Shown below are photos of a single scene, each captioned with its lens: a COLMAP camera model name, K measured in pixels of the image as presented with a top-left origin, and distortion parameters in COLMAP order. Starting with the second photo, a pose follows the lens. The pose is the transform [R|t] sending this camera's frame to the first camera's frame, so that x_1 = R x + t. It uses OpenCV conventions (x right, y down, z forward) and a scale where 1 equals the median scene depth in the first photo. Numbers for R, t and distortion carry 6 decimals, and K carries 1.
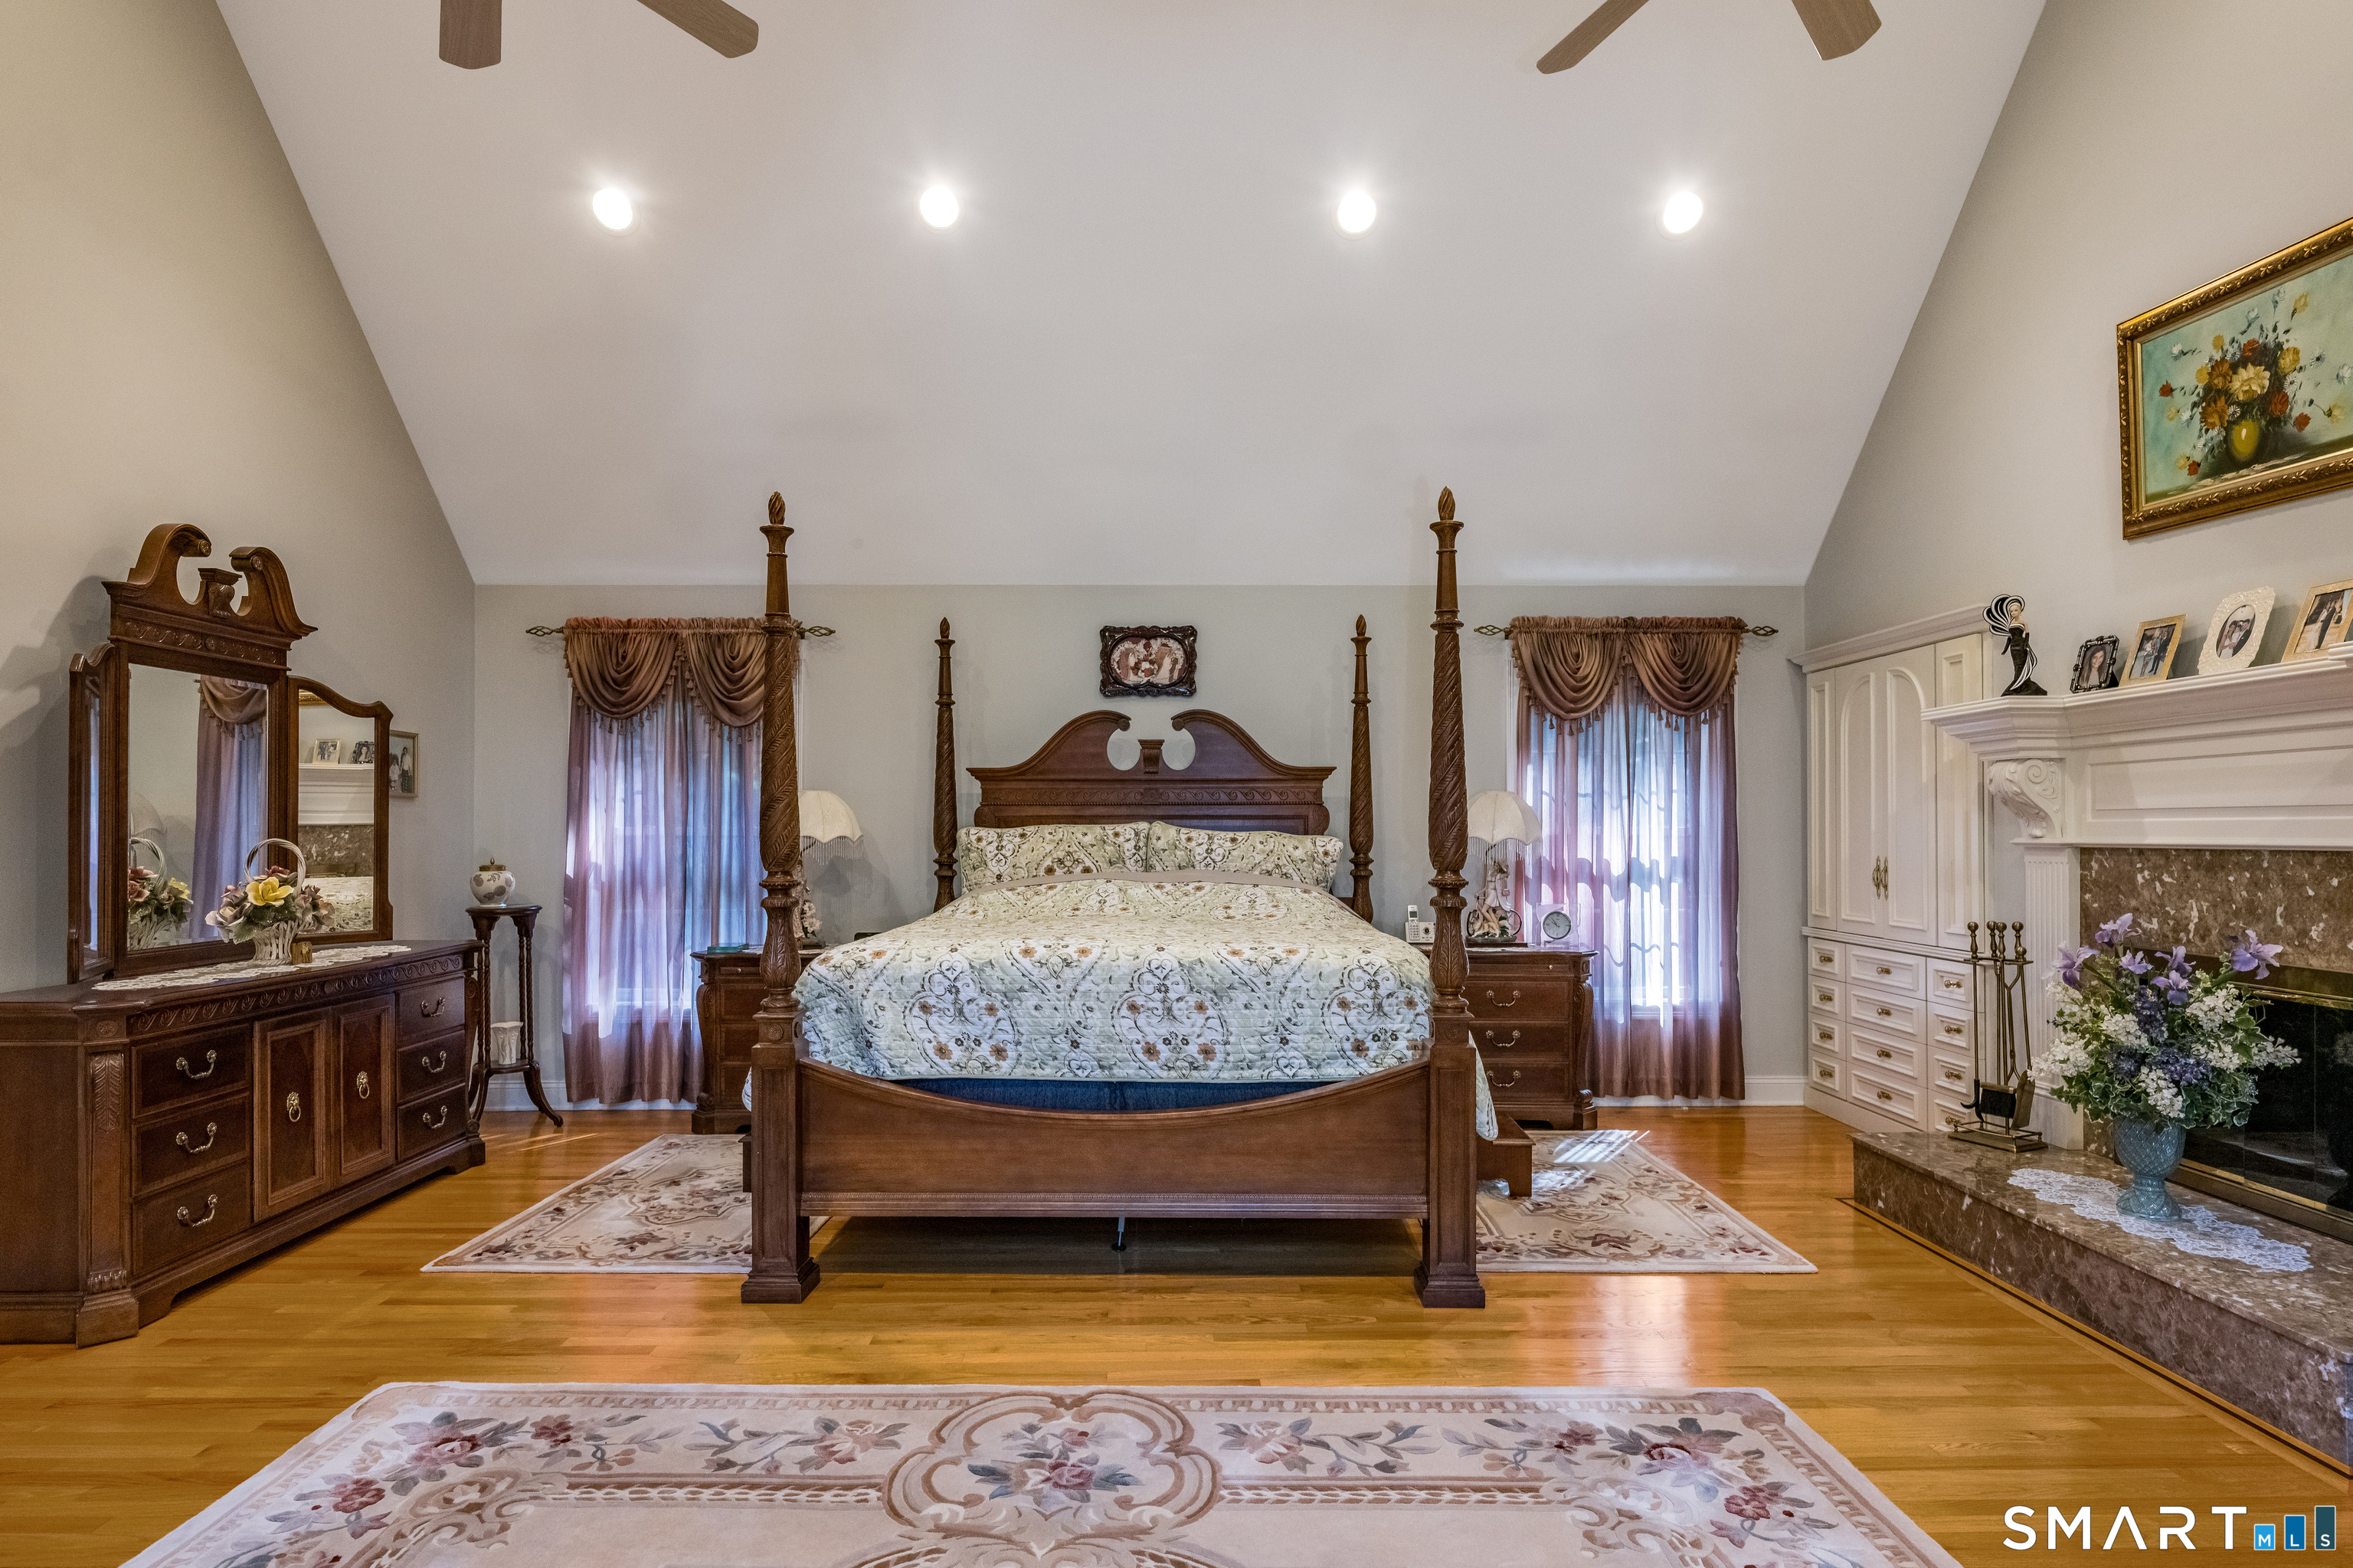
lens RADIAL K [[1279.4, 0, 1186.3], [0, 1279.4, 827.6], [0, 0, 1]] dist [0.005724, -0.008410]
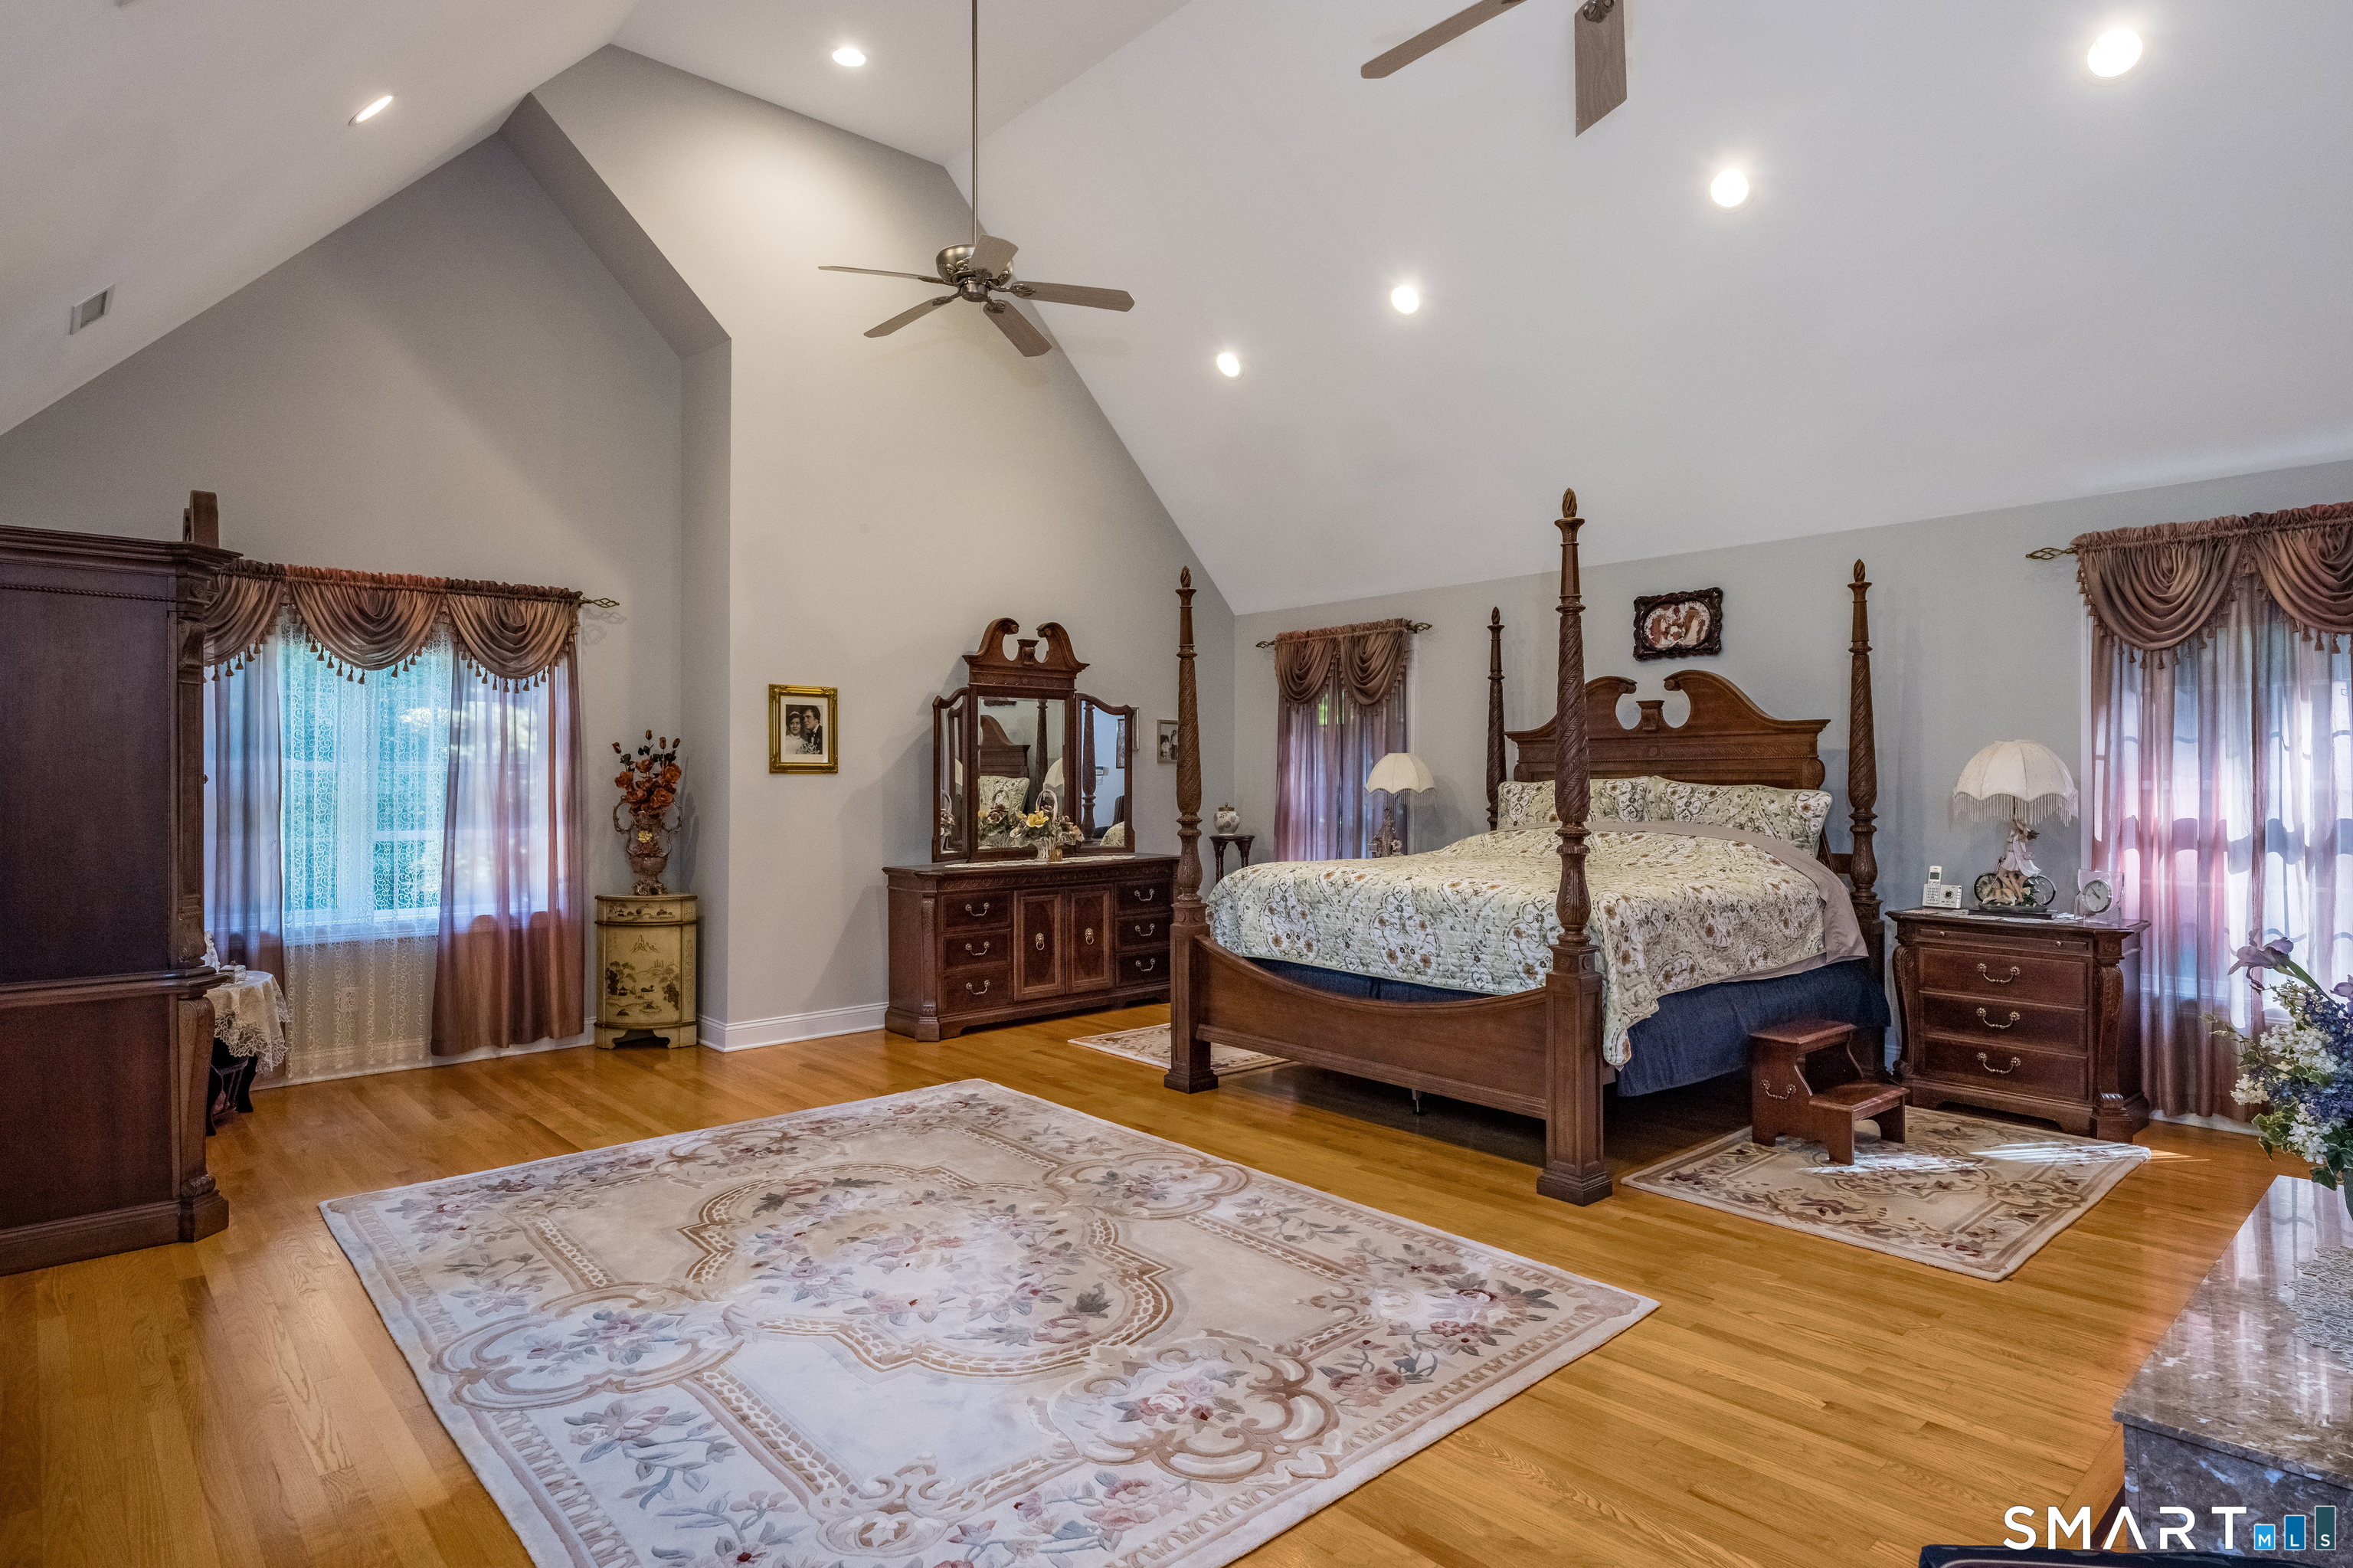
lens RADIAL K [[1279.4, 0, 1194.1], [0, 1279.4, 776.3], [0, 0, 1]] dist [0.005724, -0.008410]
pose [[0.664130, -0.003544, -0.747608, 0.775001], [0.003550, 0.999992, -0.001587, -0.006318], [0.747608, -0.001601, 0.664138, -0.012853]]
